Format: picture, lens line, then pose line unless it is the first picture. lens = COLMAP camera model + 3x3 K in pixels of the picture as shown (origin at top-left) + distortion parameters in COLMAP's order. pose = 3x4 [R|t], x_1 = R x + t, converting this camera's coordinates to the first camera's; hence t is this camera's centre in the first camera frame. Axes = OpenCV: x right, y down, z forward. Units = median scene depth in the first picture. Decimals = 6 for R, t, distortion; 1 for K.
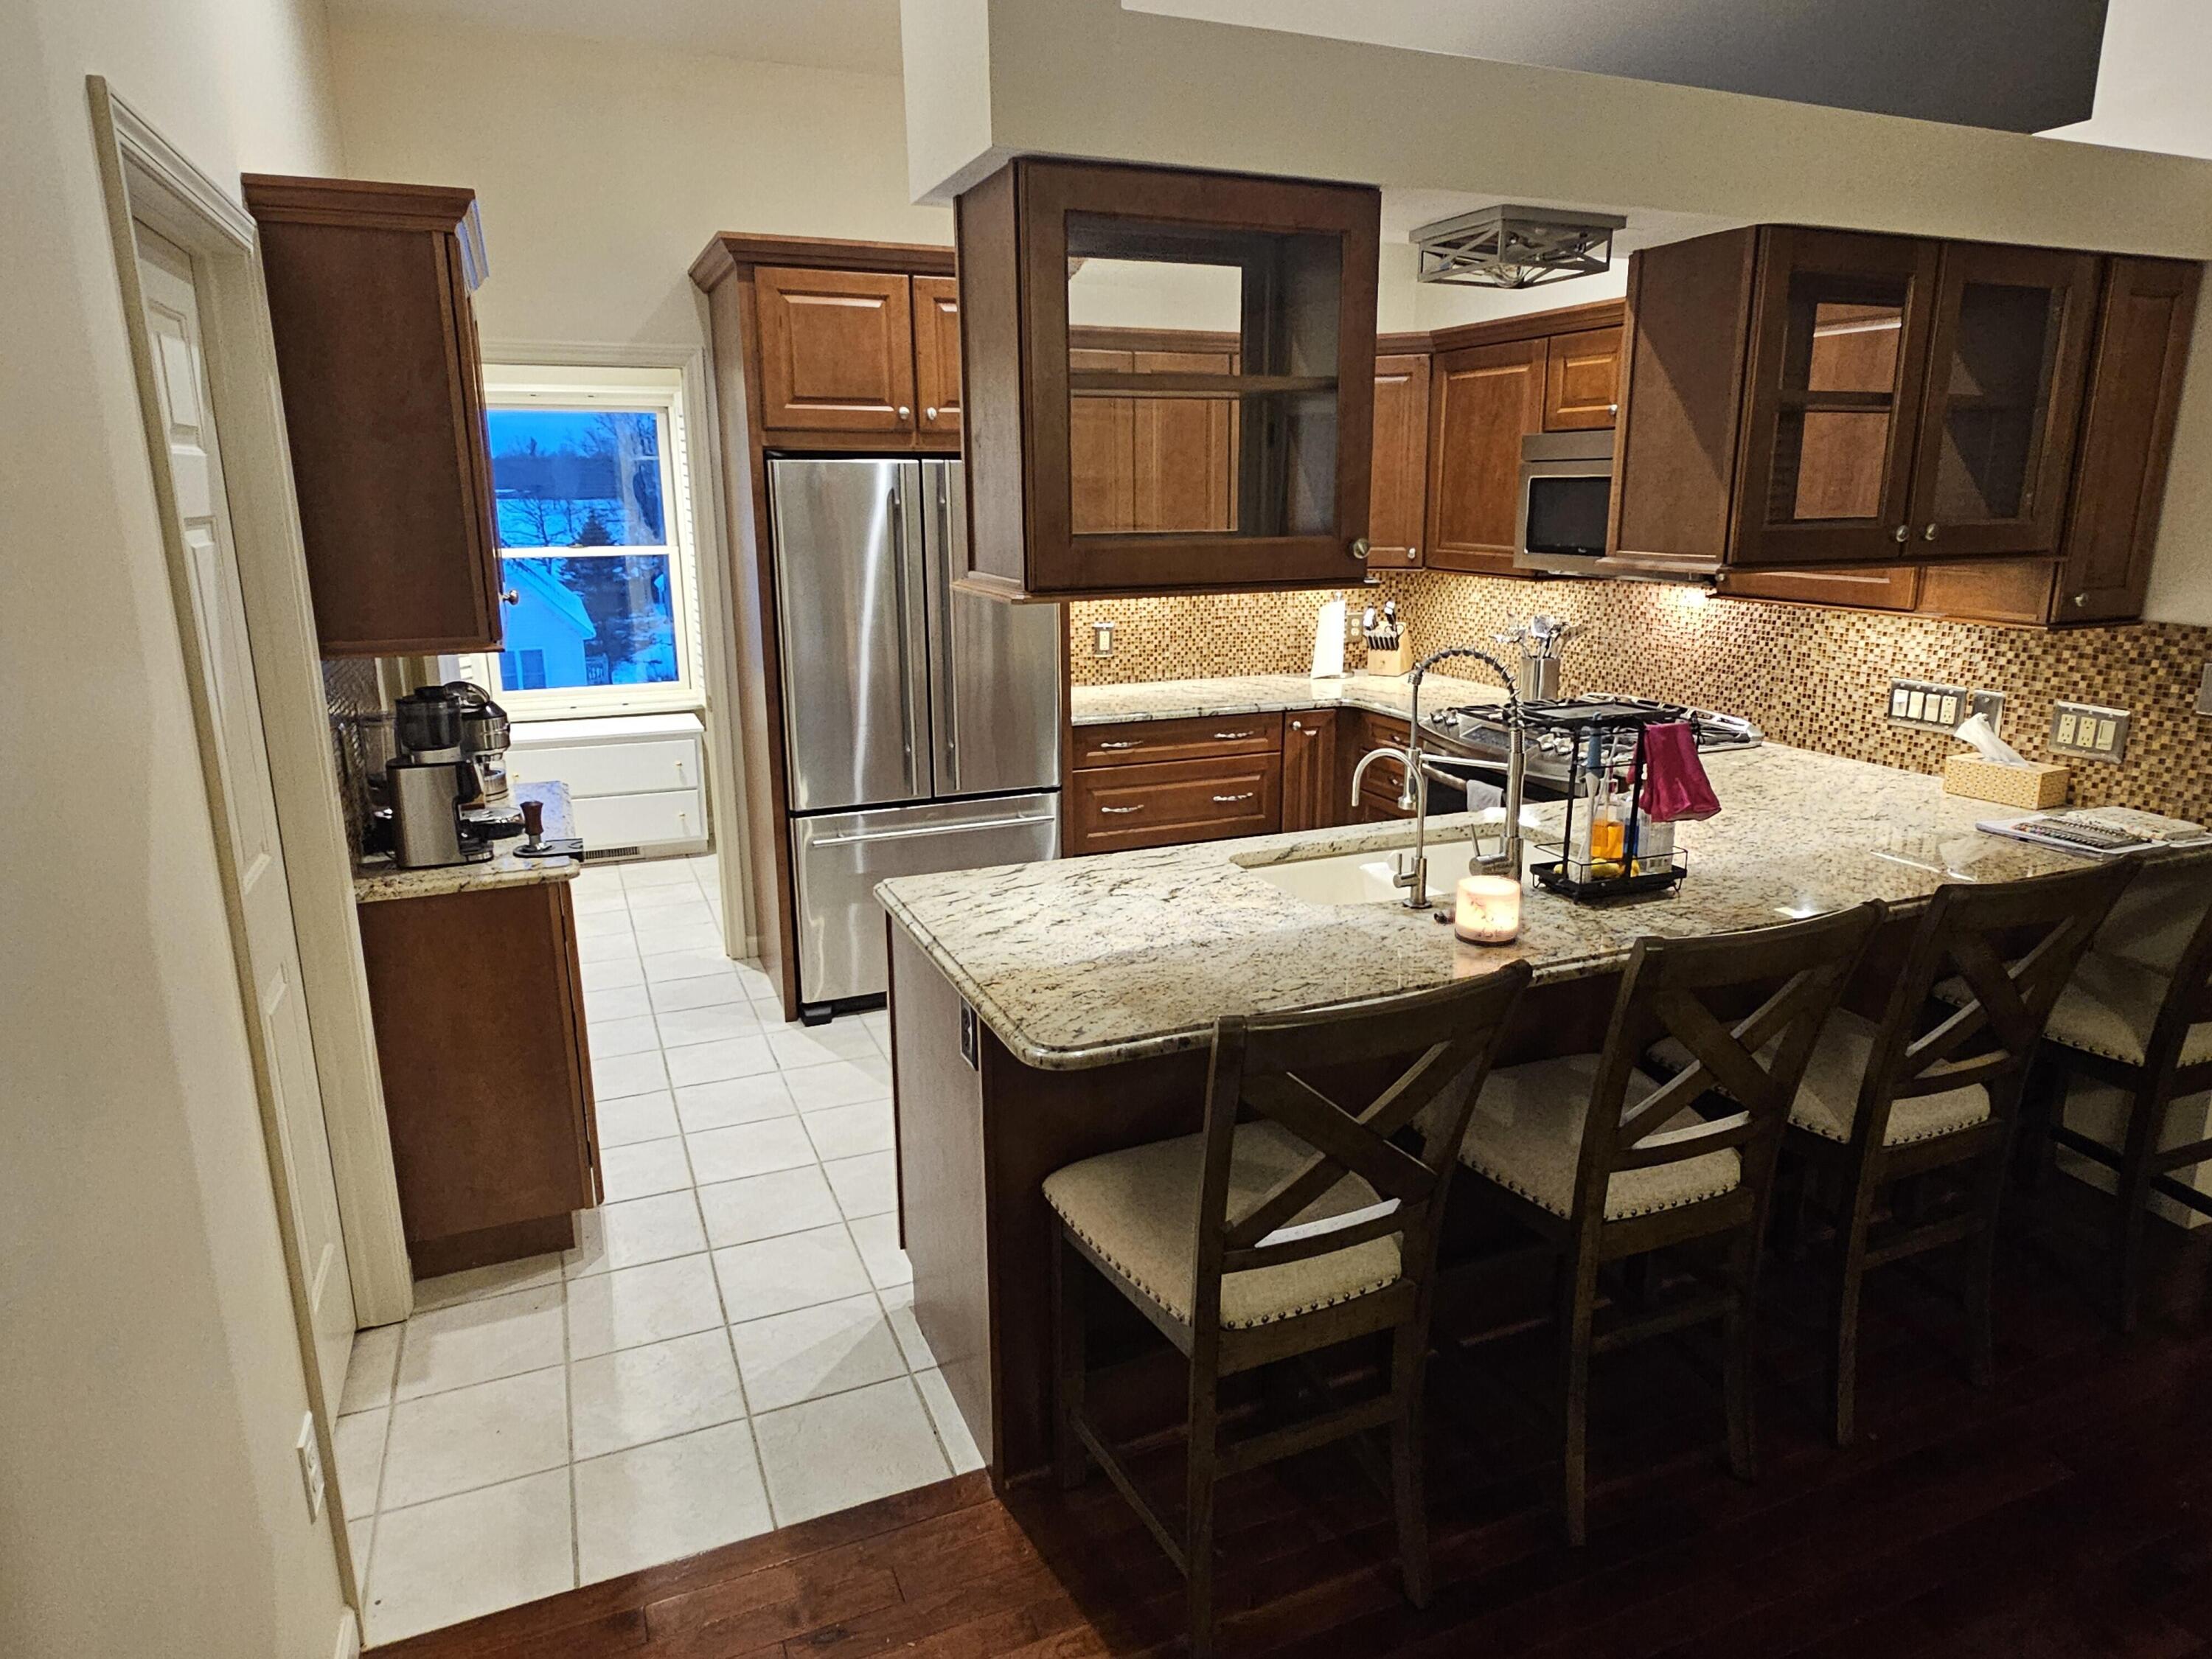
lens RADIAL K [[1361.8, 0, 1112.0], [0, 1361.8, 827.5], [0, 0, 1]] dist [0.004198, -0.004321]
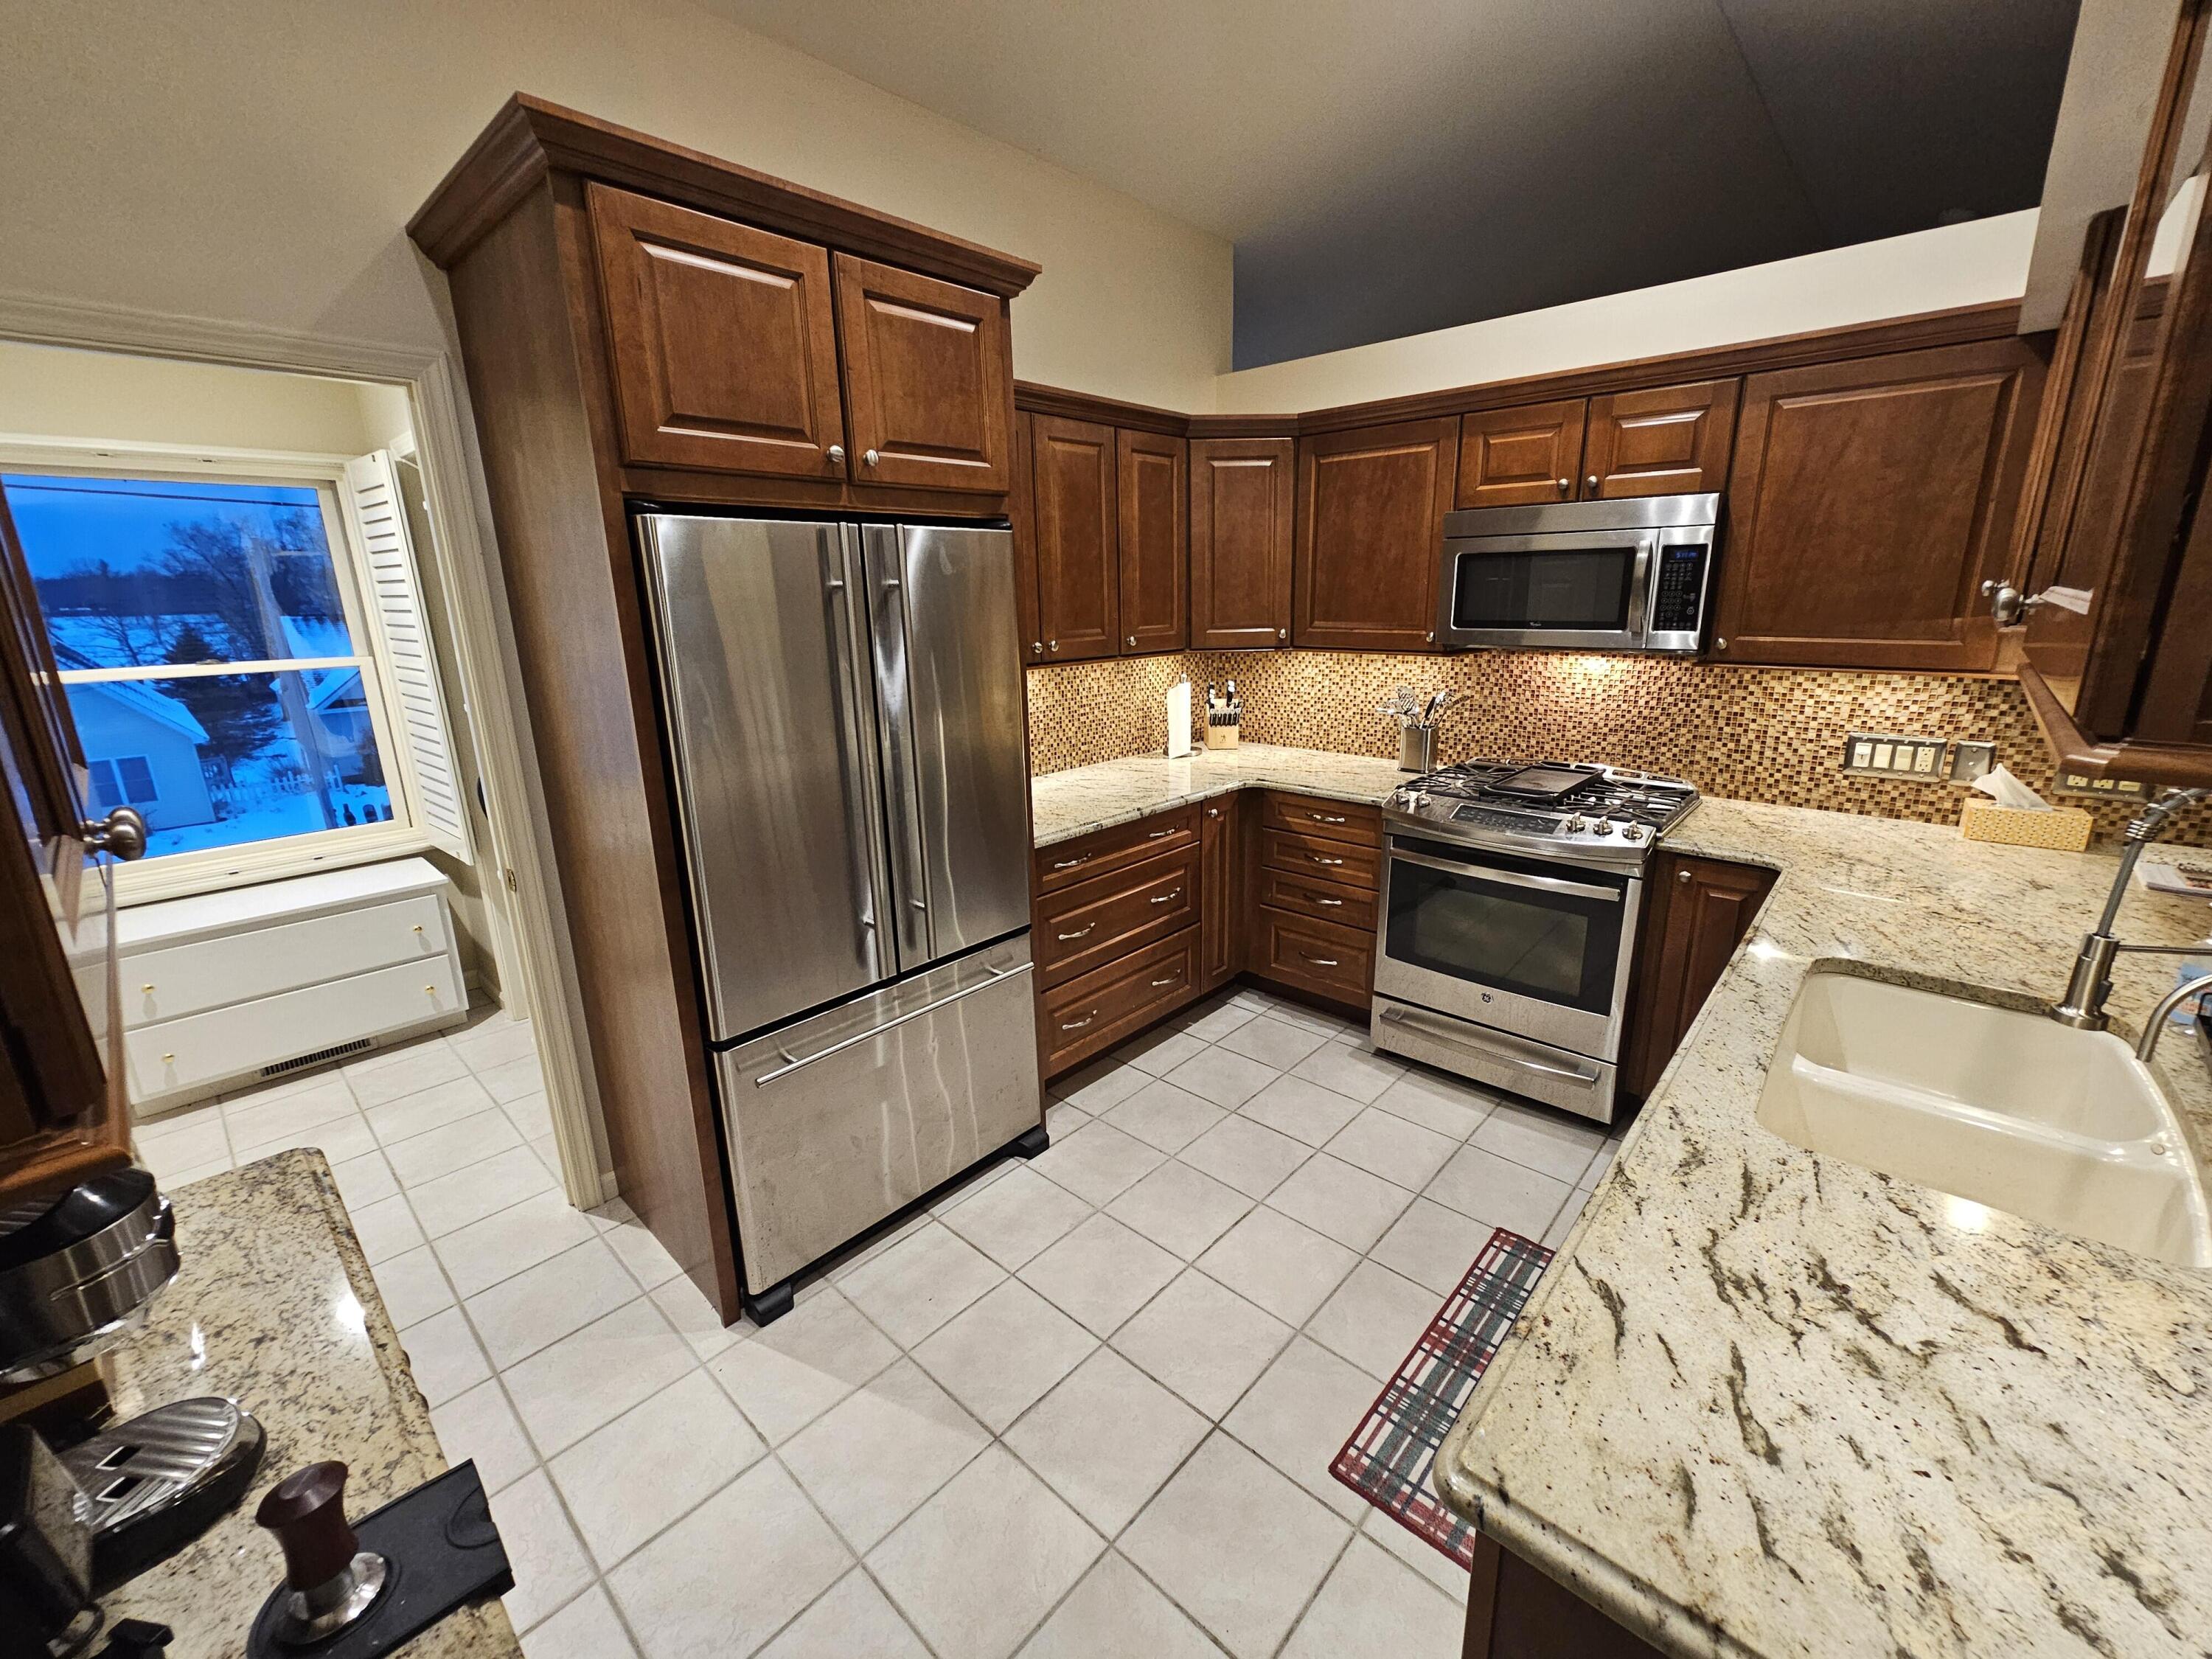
lens RADIAL K [[905.8, 0, 1119.7], [0, 905.8, 823.5], [0, 0, 1]] dist [0.000700, -0.000252]
pose [[0.906850, -0.117361, 0.404783, -0.230235], [0.115772, 0.992867, 0.028501, -0.113300], [-0.405240, 0.021016, 0.913969, 0.522528]]
